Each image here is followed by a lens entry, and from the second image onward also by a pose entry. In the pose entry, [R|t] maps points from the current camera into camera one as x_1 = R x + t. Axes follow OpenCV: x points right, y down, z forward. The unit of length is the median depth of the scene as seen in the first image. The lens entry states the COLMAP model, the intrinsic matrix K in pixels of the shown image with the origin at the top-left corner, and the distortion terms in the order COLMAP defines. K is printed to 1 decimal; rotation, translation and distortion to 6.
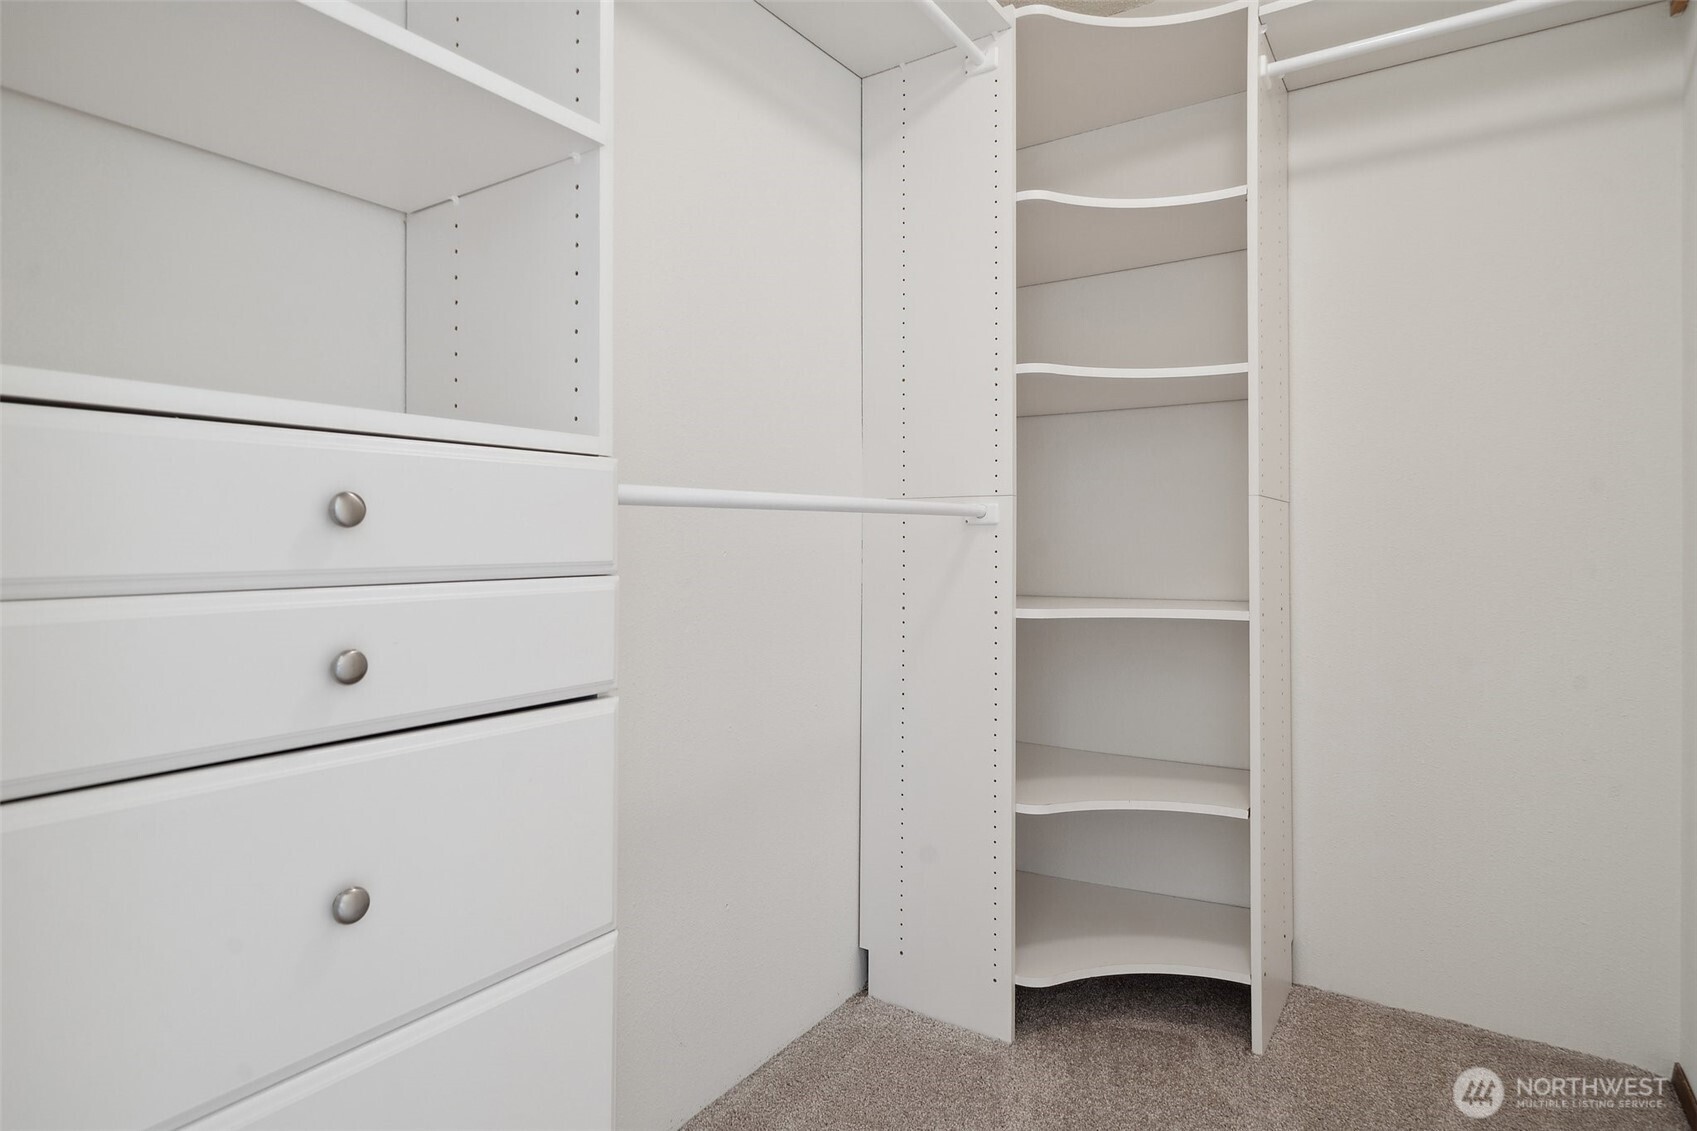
lens RADIAL K [[911.3, 0, 849.6], [0, 911.3, 557.7], [0, 0, 1]] dist [0.007088, 0.000425]
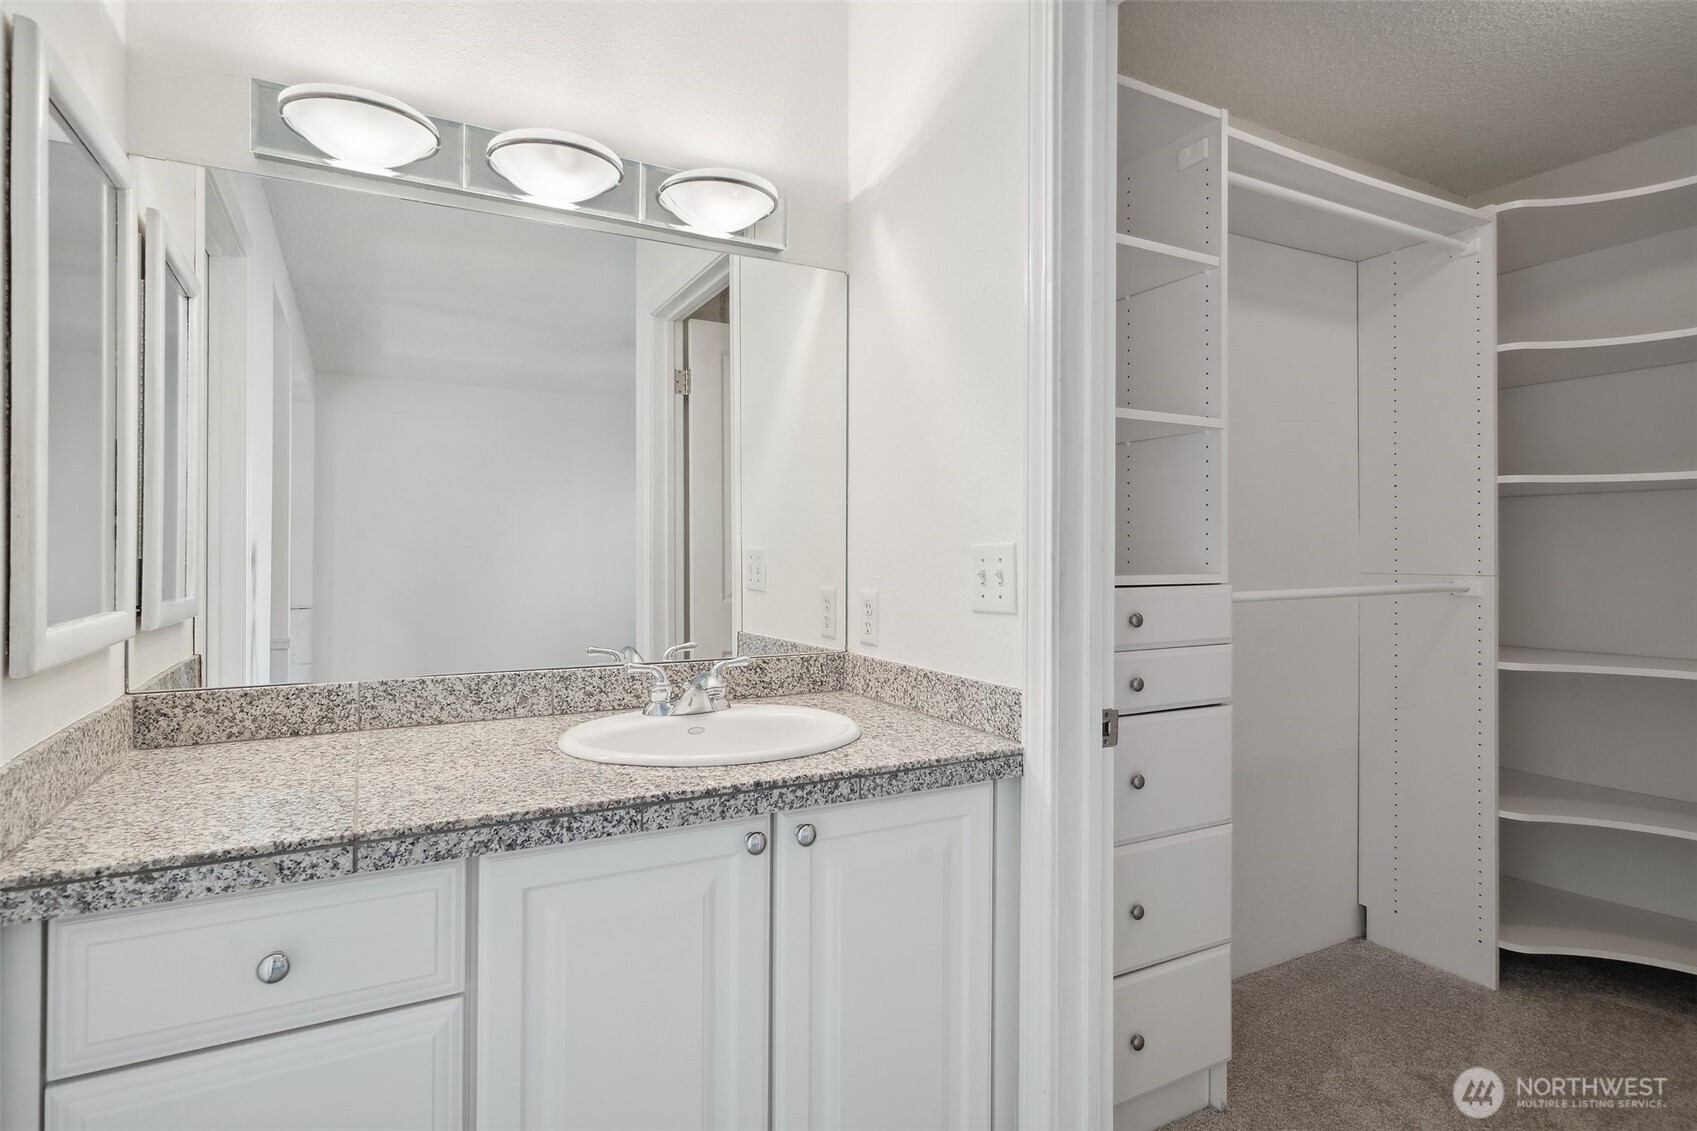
lens RADIAL K [[865.1, 0, 841.0], [0, 865.1, 559.3], [0, 0, 1]] dist [0.003525, 0.000294]
pose [[0.877452, -0.002717, -0.479657, -0.049526], [-0.004329, 0.999898, -0.013583, -0.071092], [0.479645, 0.013995, 0.877351, -0.556474]]
